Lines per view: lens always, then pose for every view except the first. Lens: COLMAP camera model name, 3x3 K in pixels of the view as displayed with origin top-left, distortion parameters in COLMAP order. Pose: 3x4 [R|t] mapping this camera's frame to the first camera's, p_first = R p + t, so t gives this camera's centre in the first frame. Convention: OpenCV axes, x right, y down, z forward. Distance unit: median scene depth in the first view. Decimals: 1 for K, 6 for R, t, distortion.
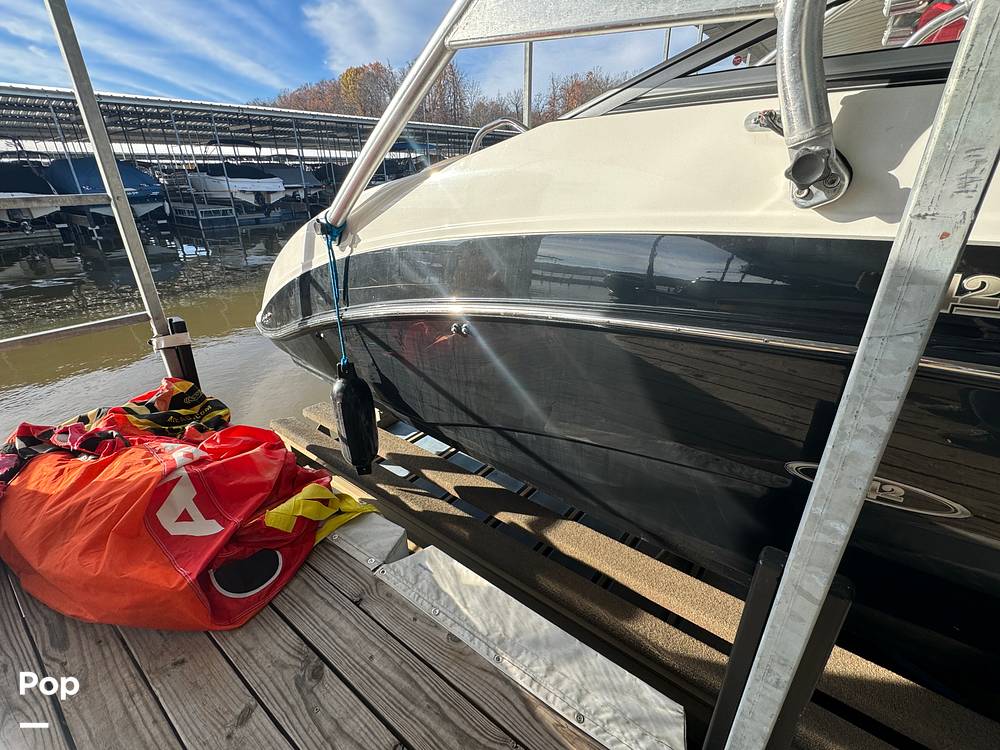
lens RADIAL K [[451.5, 0, 503.0], [0, 451.5, 375.2], [0, 0, 1]] dist [0.001676, -0.001689]
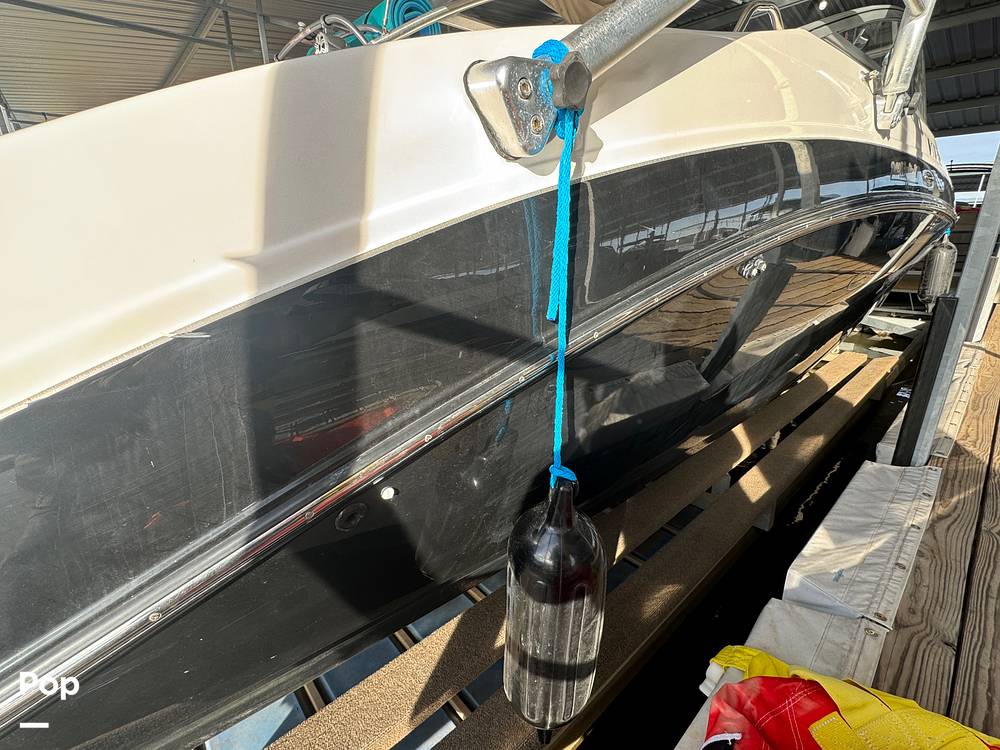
lens RADIAL K [[451.5, 0, 492.5], [0, 451.5, 373.5], [0, 0, 1]] dist [0.001676, -0.001689]
pose [[0.199412, -0.297520, 0.933658, -0.835725], [0.420290, 0.886674, 0.192783, -0.243399], [-0.885207, 0.353964, 0.301858, 1.090852]]
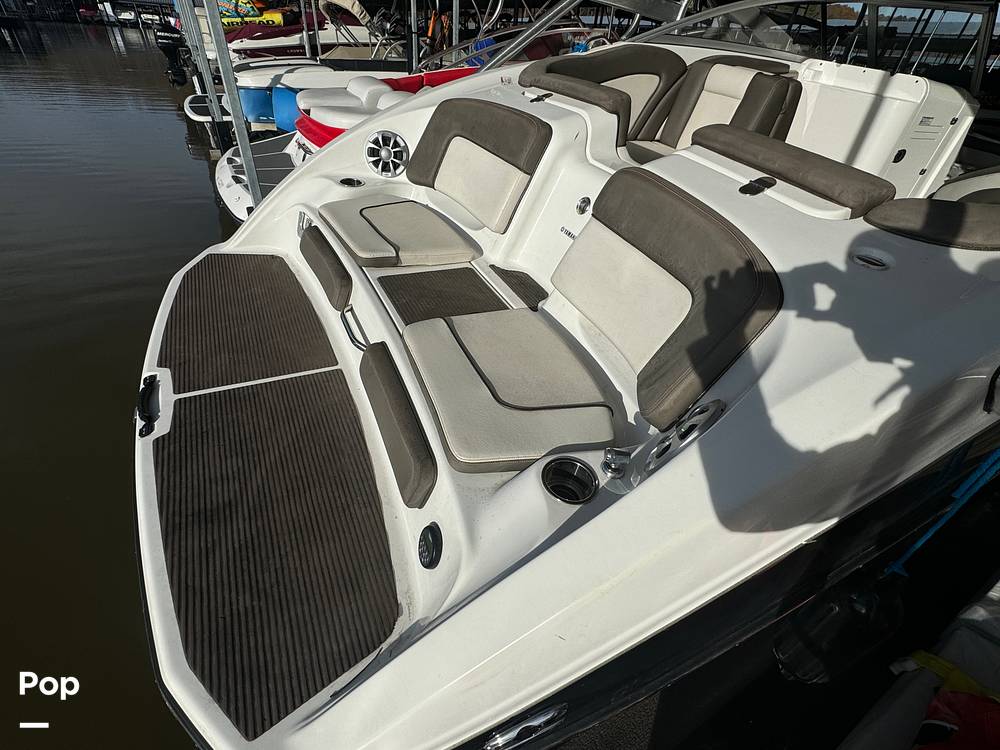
lens RADIAL K [[451.5, 0, 499.3], [0, 451.5, 372.1], [0, 0, 1]] dist [0.001676, -0.001689]
pose [[0.400582, -0.515051, 0.757797, -1.040045], [0.318511, 0.853751, 0.411899, -0.774117], [-0.859119, 0.076368, 0.506046, 1.353137]]
